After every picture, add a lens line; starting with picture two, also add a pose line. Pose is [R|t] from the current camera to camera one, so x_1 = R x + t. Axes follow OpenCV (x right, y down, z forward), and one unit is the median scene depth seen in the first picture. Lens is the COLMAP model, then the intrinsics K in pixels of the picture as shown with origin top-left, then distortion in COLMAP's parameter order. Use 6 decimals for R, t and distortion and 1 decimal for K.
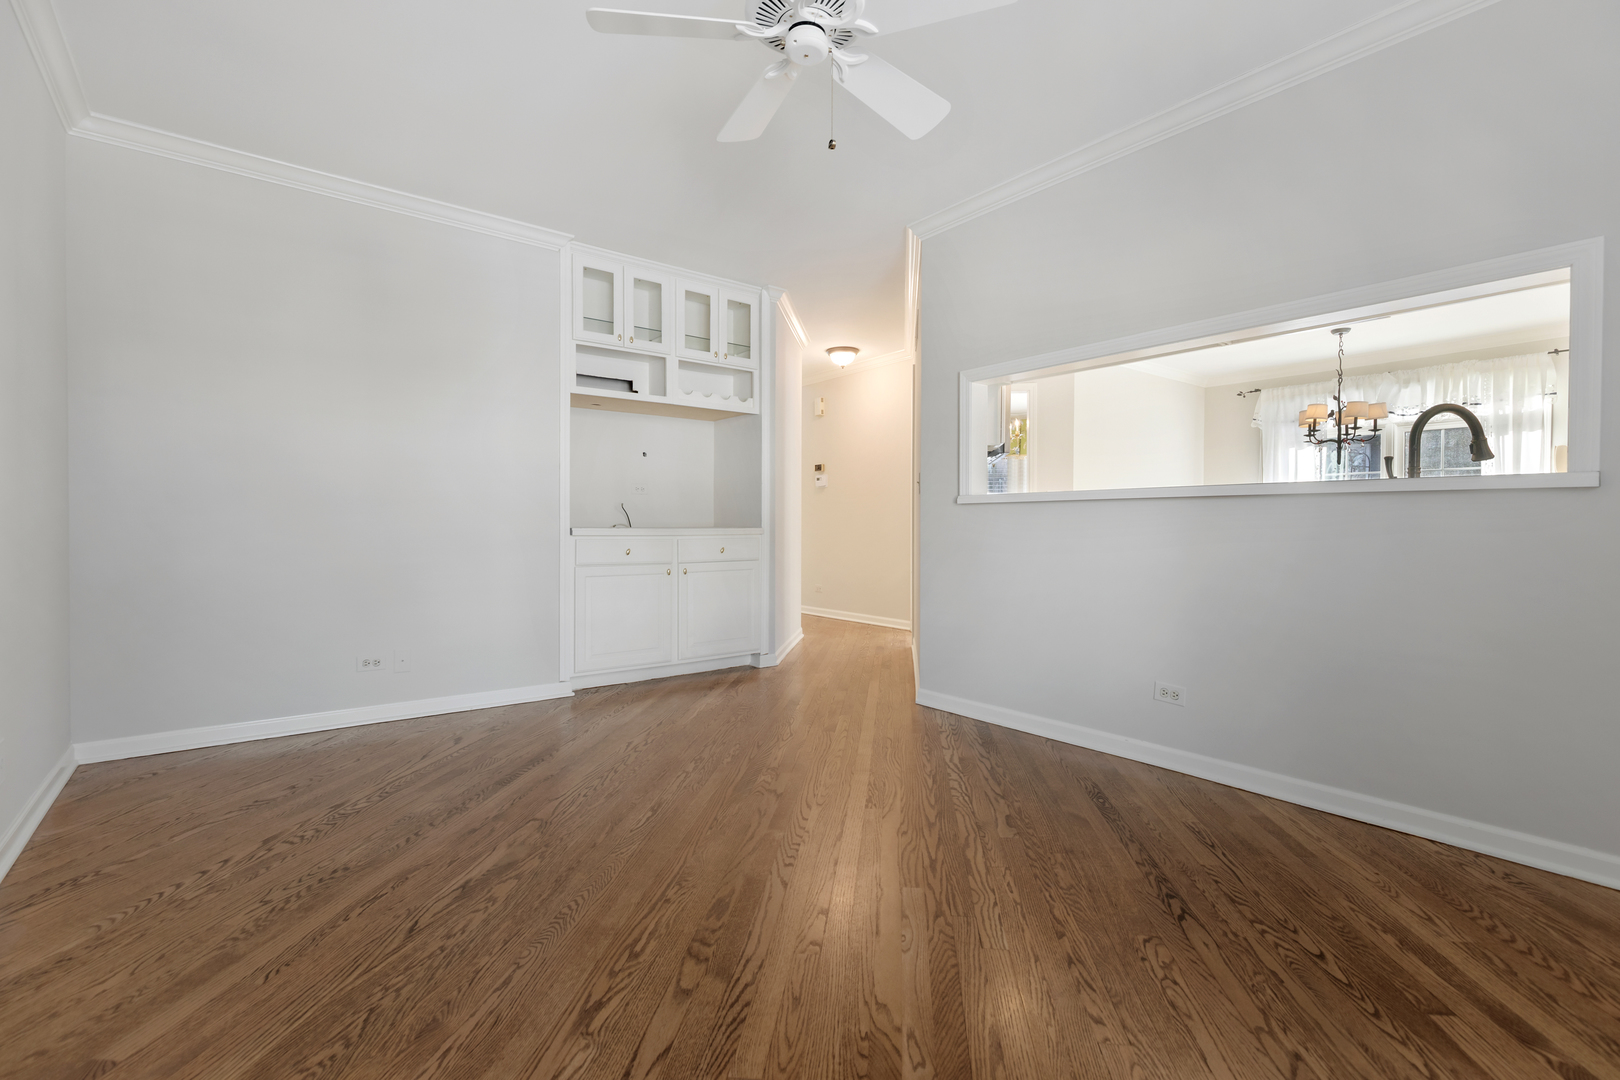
lens RADIAL K [[738.1, 0, 814.3], [0, 738.1, 543.3], [0, 0, 1]] dist [0.001799, 0.001010]
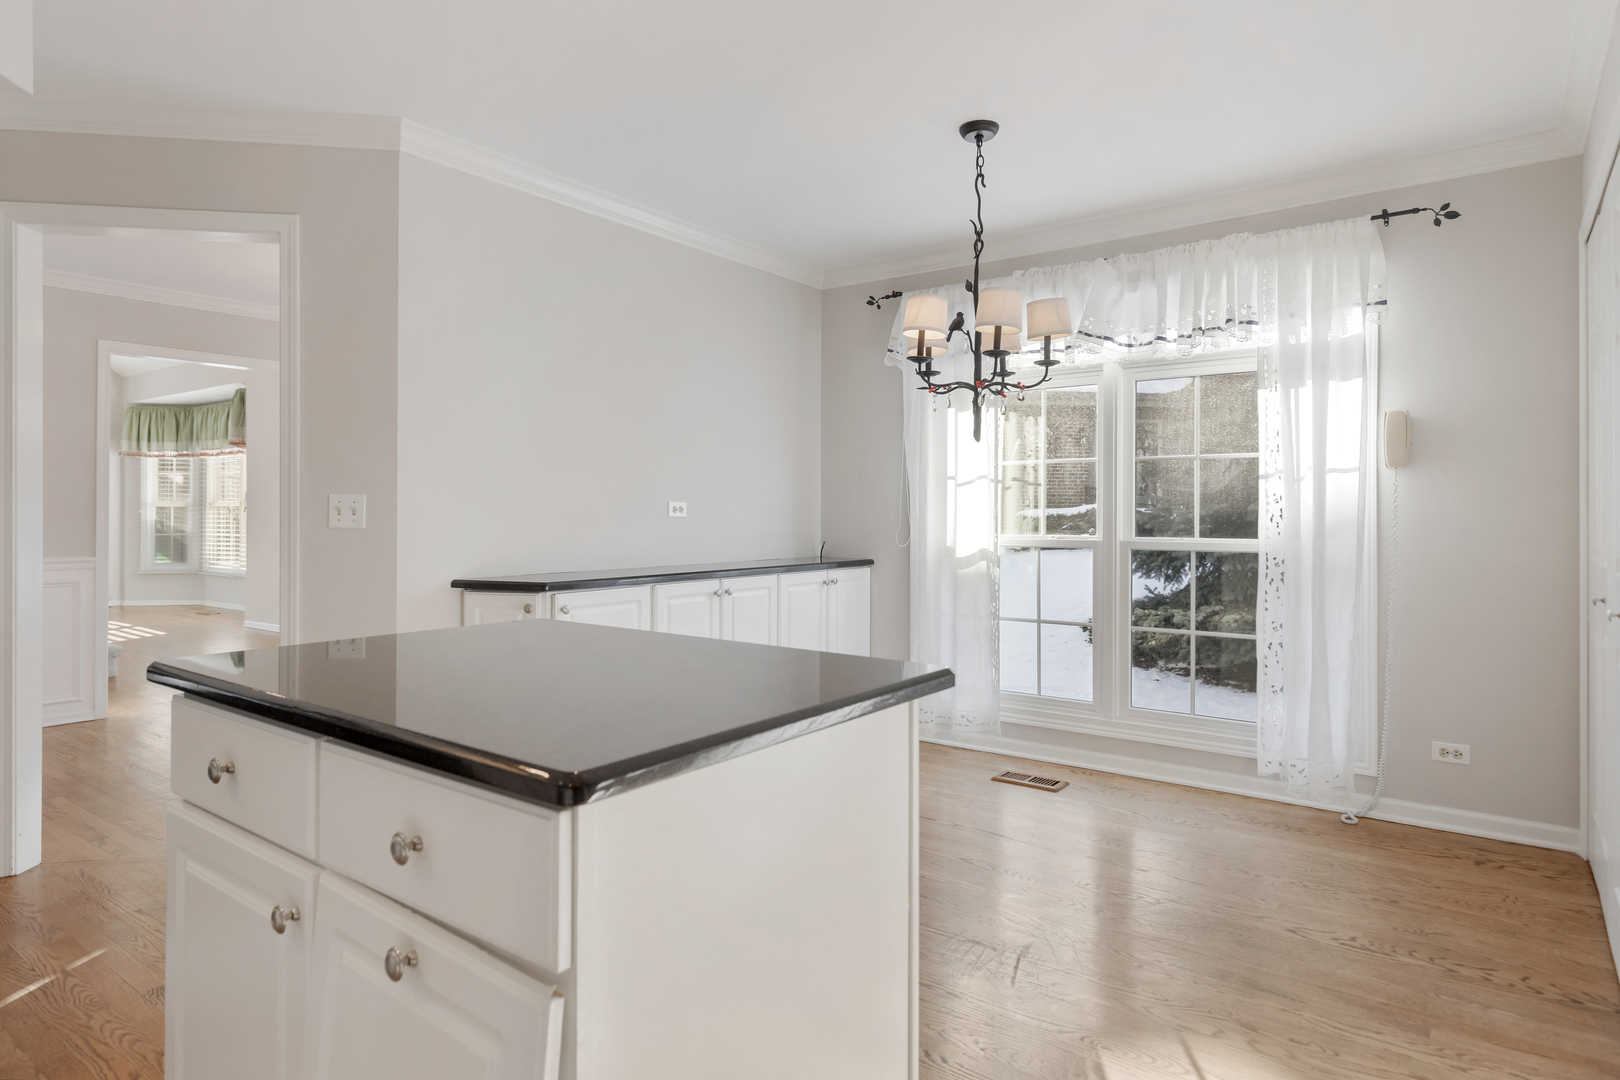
lens RADIAL K [[935.4, 0, 805.8], [0, 935.4, 520.8], [0, 0, 1]] dist [0.003389, 0.003066]
pose [[0.966855, -0.000609, 0.255324, 0.480680], [0.004910, 0.999857, -0.016208, -0.052948], [-0.255277, 0.016924, 0.966720, 0.508484]]
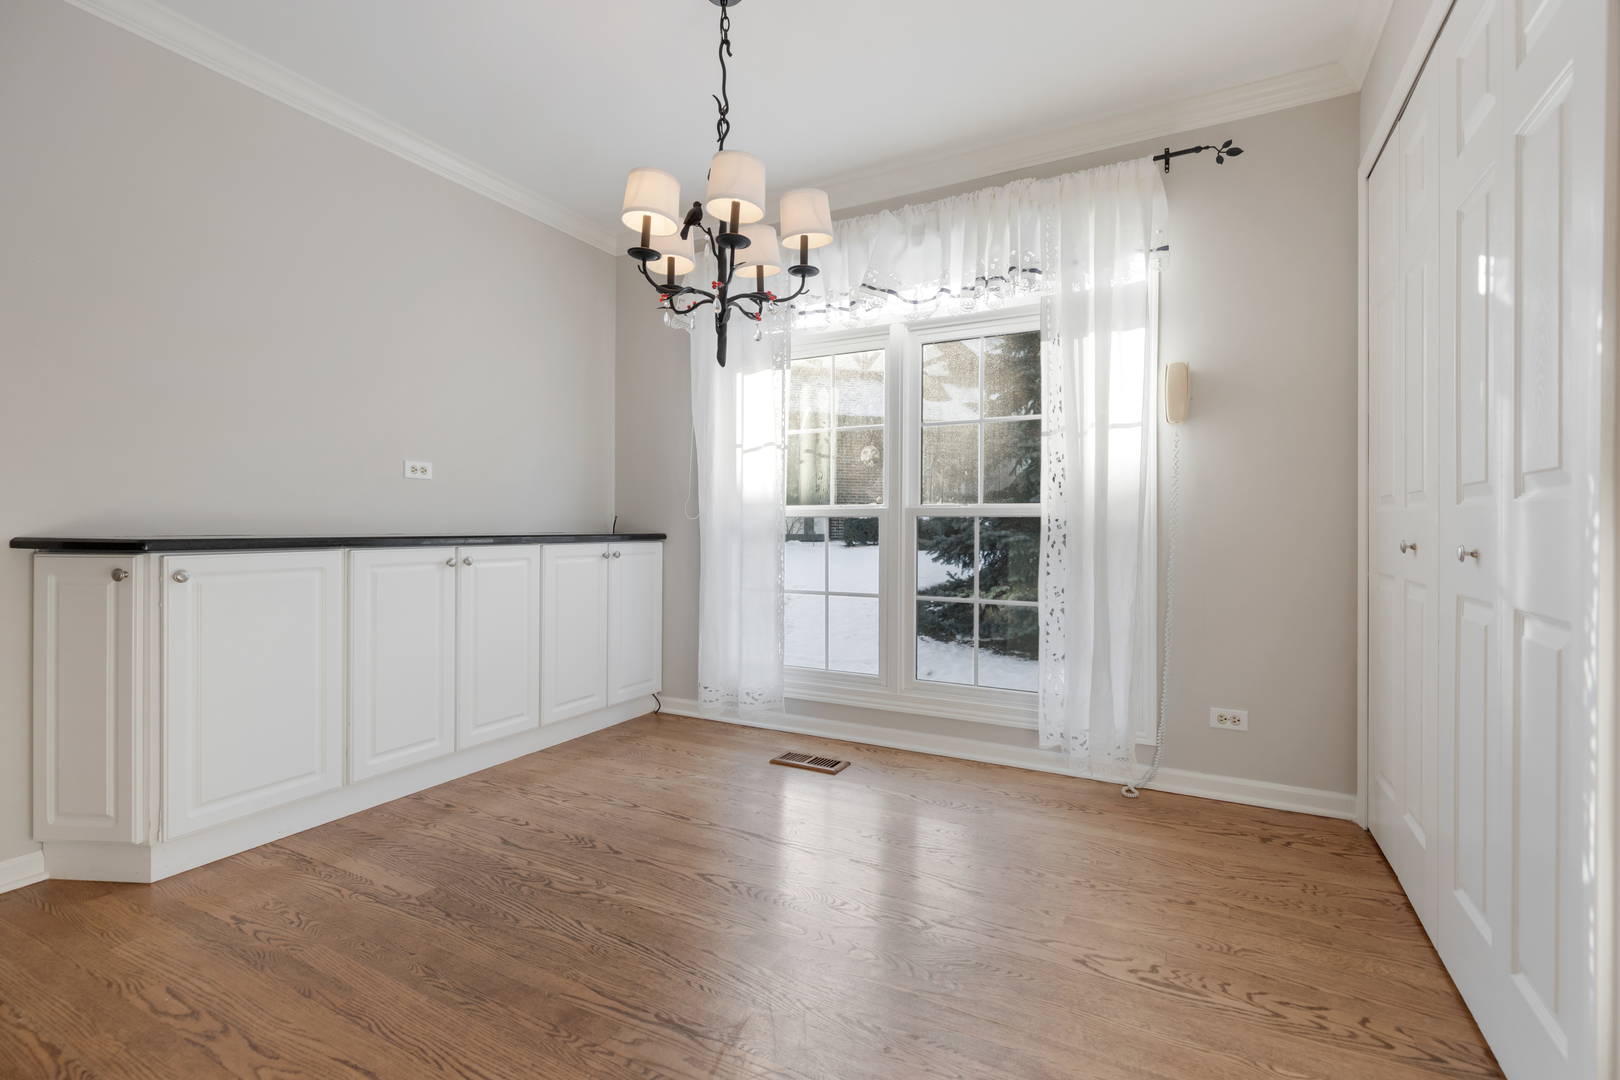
lens RADIAL K [[738.1, 0, 813.1], [0, 738.1, 536.9], [0, 0, 1]] dist [0.001799, 0.001010]
pose [[0.915138, -0.002280, 0.403134, 0.614643], [0.006286, 0.999943, -0.008614, -0.022153], [-0.403092, 0.010417, 0.915100, 0.669784]]
